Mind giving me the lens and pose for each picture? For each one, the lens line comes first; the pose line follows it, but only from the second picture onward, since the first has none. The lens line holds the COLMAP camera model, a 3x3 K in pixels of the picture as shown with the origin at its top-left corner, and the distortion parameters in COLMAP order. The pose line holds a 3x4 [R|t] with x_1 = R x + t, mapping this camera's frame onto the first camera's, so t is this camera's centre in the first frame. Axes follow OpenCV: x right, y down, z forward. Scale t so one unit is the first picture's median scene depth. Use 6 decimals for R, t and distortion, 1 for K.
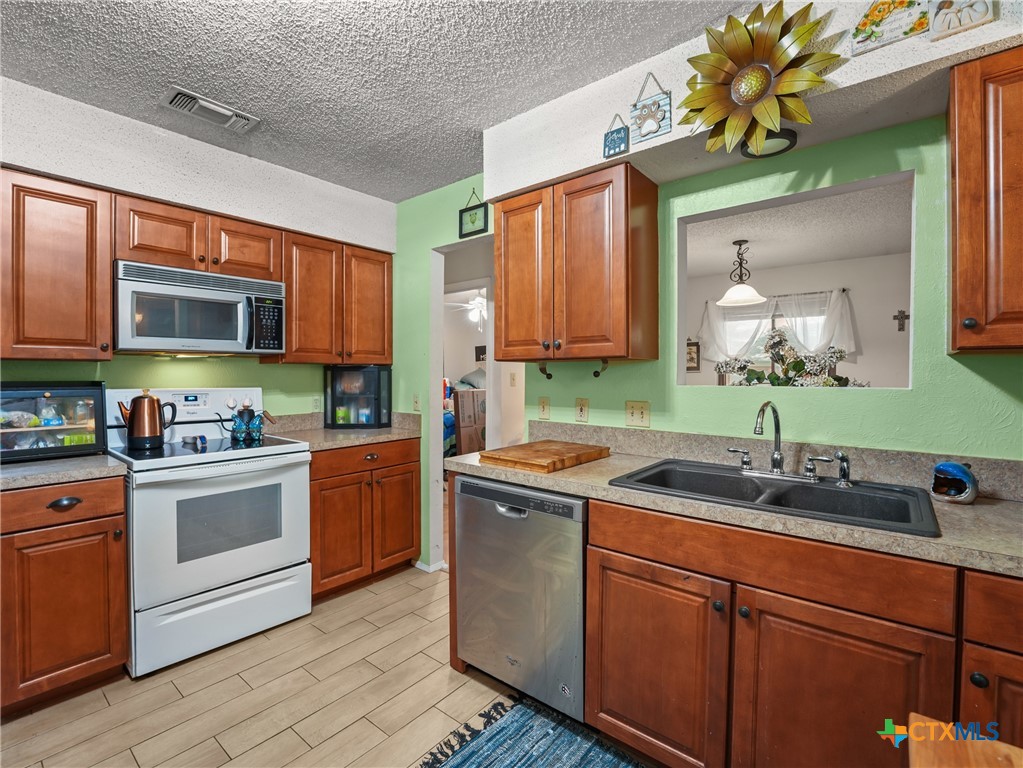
lens RADIAL K [[473.4, 0, 513.0], [0, 473.4, 376.4], [0, 0, 1]] dist [-0.019309, -0.000559]
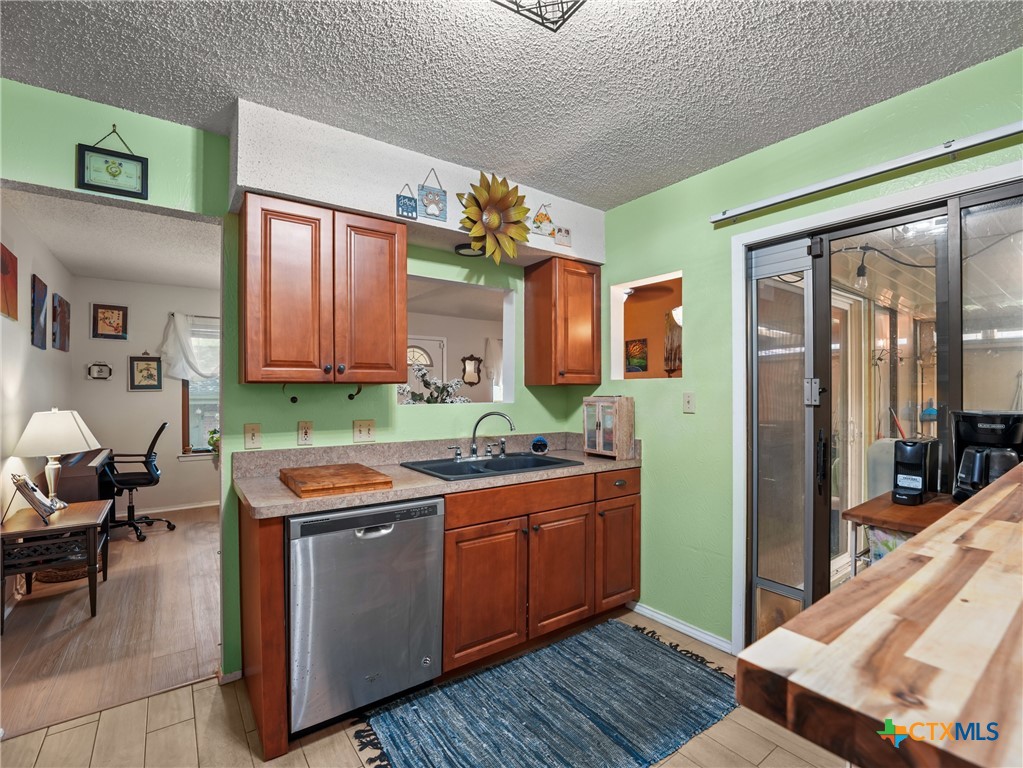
lens RADIAL K [[473.4, 0, 508.5], [0, 473.4, 389.3], [0, 0, 1]] dist [-0.019309, -0.000559]
pose [[0.258967, 0.000474, 0.965886, -0.907500], [0.005640, 0.999982, -0.002003, -0.021284], [-0.965870, 0.005967, 0.258959, 0.438788]]
